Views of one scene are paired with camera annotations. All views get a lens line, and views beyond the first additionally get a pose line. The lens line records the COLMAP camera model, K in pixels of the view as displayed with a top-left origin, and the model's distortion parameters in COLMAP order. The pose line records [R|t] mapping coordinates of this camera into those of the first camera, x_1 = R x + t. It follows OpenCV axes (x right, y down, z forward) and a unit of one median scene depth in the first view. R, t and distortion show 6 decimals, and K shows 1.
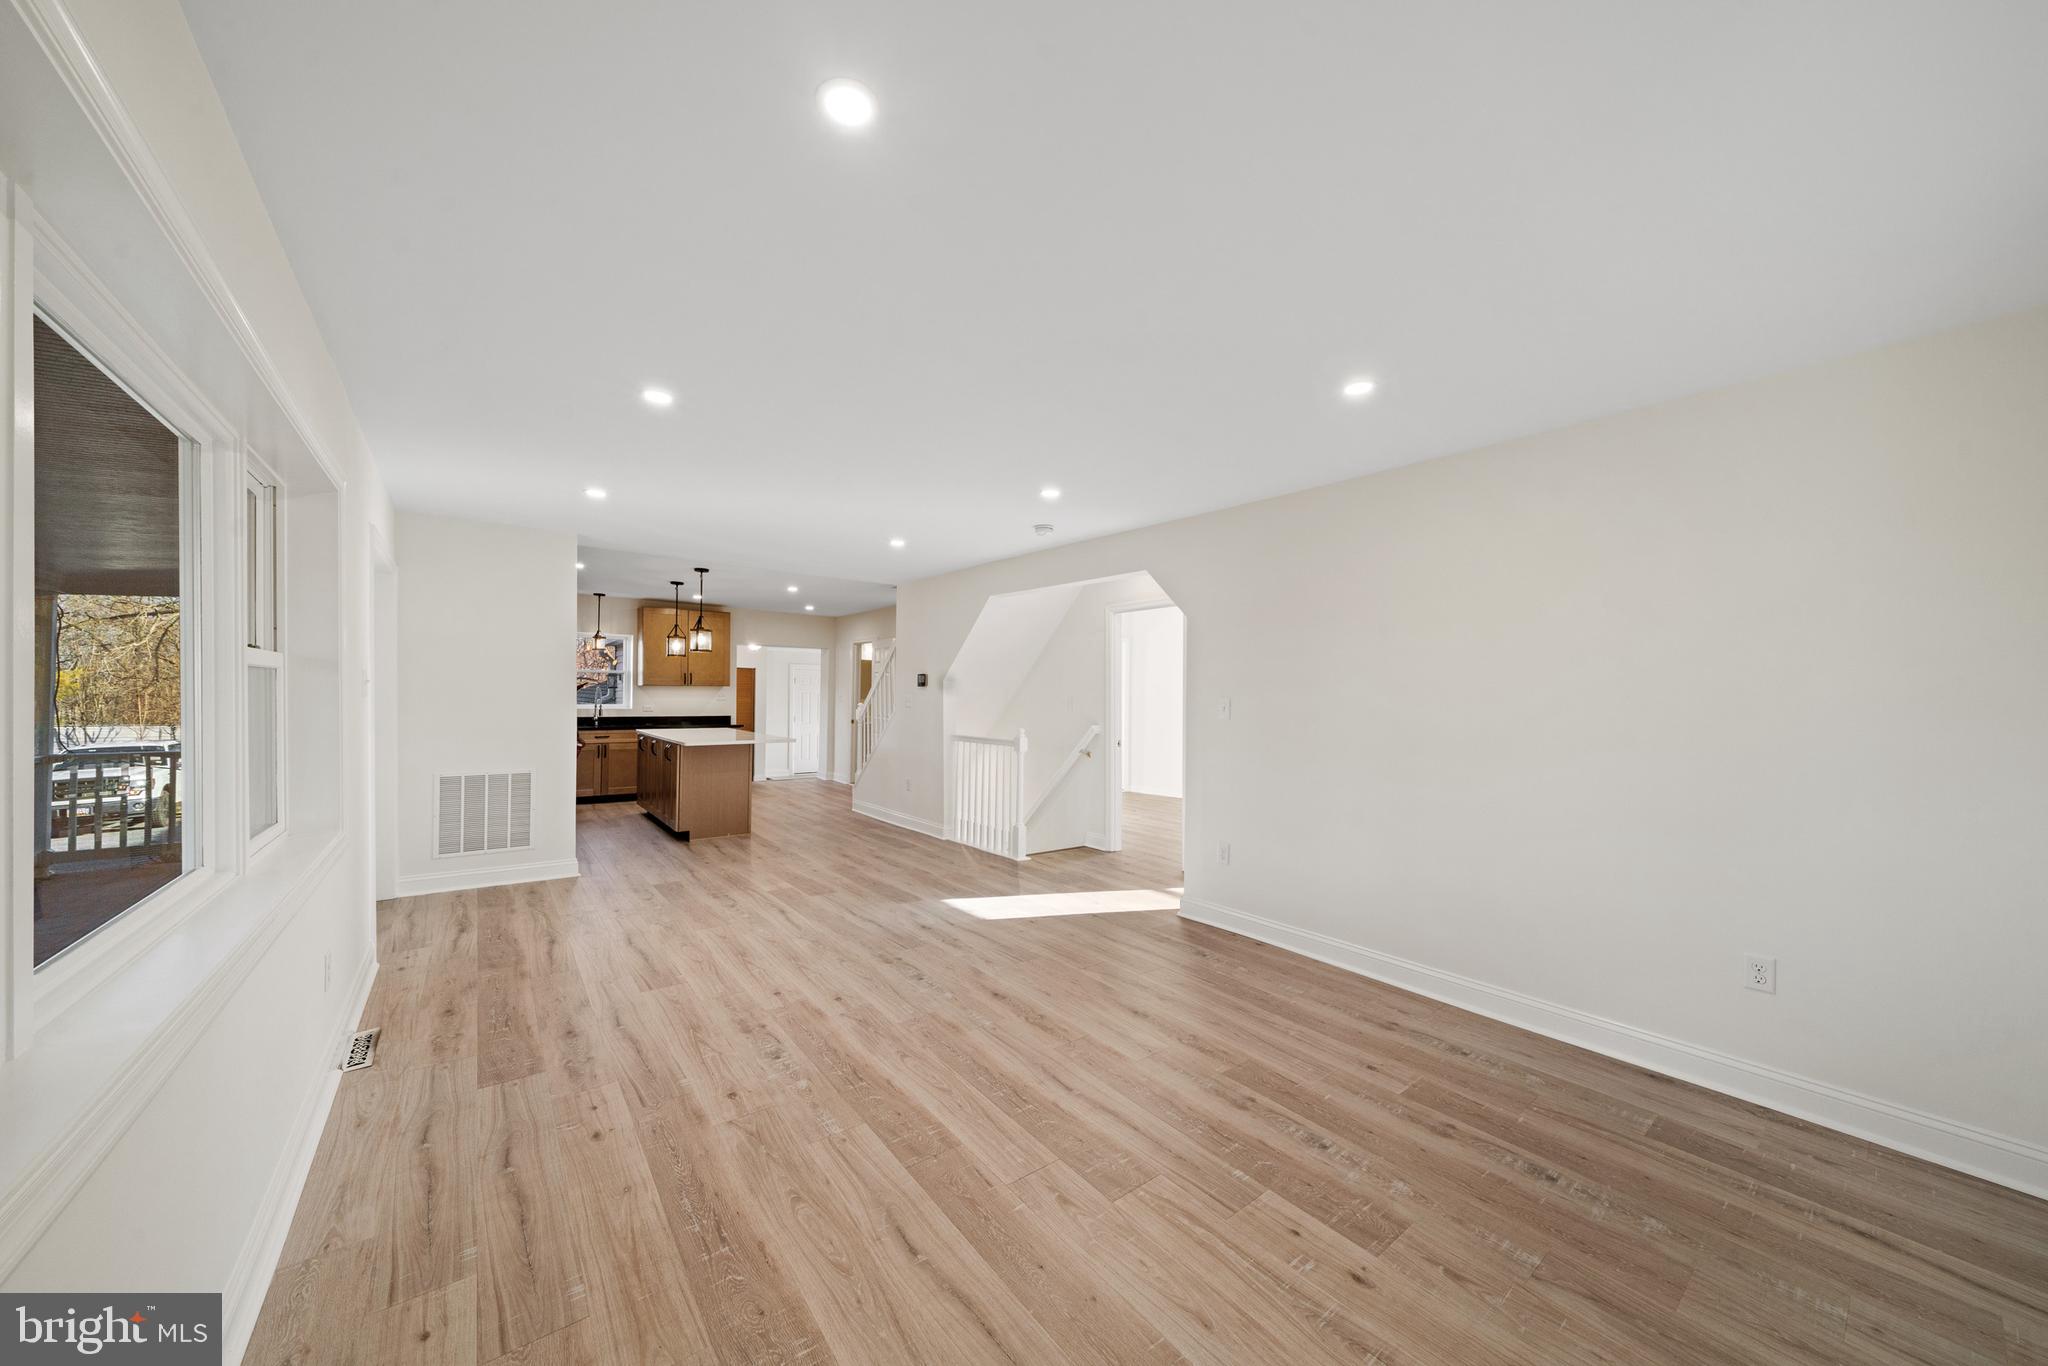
lens RADIAL K [[696.5, 0, 1015.5], [0, 696.5, 675.6], [0, 0, 1]] dist [-0.009437, 0.001363]
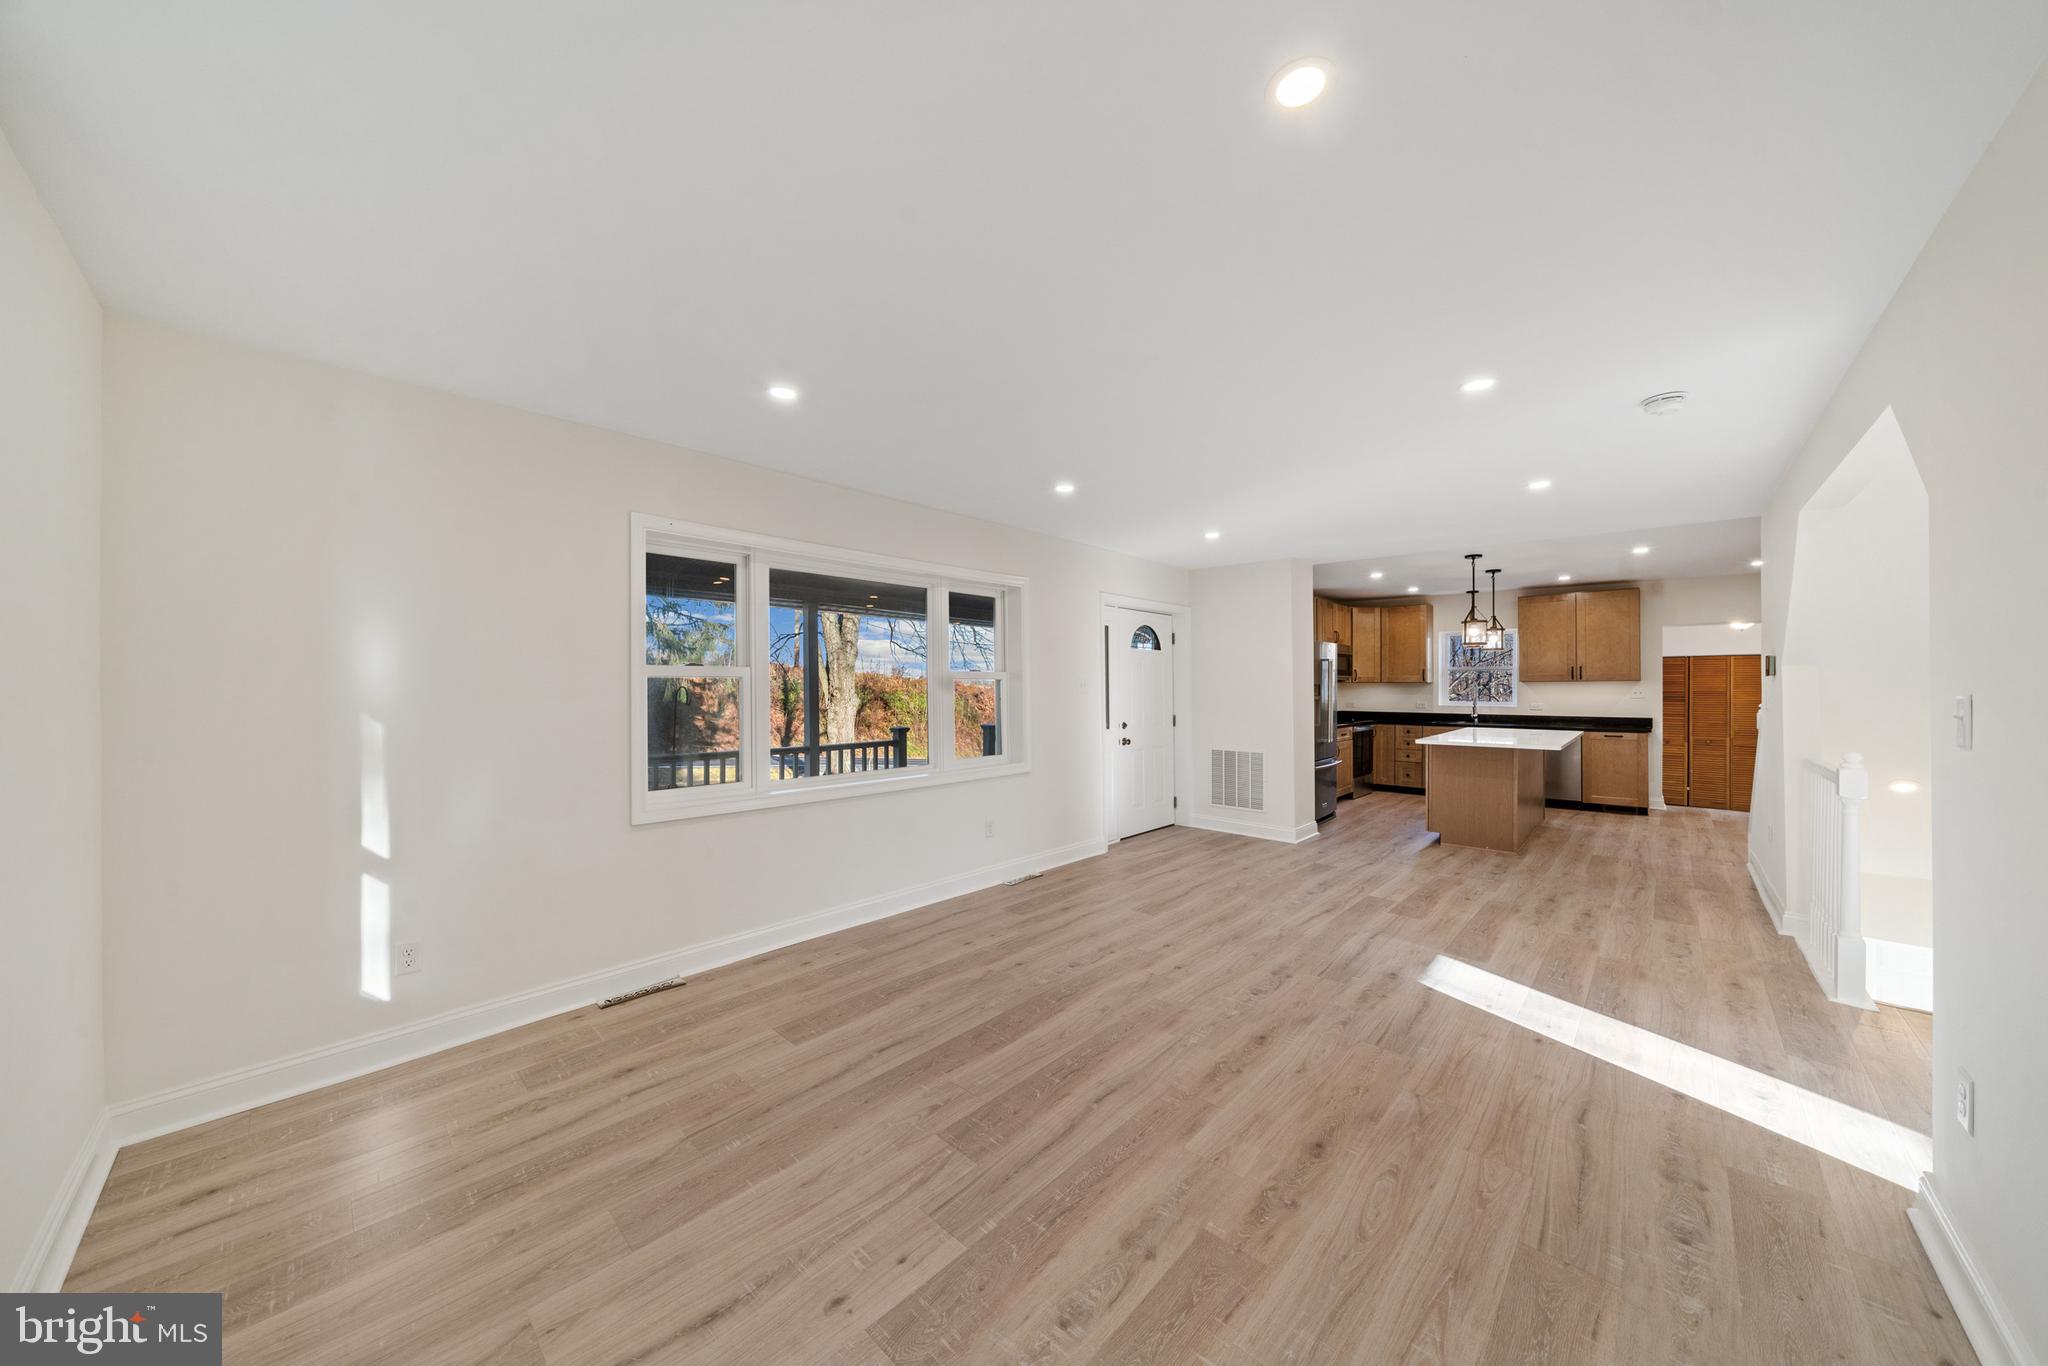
lens RADIAL K [[696.5, 0, 1028.1], [0, 696.5, 695.4], [0, 0, 1]] dist [-0.009437, 0.001363]
pose [[0.166048, 0.000497, -0.986117, 0.864134], [0.029233, 0.999558, 0.005426, 0.027733], [0.985684, -0.029728, 0.165960, 0.661052]]
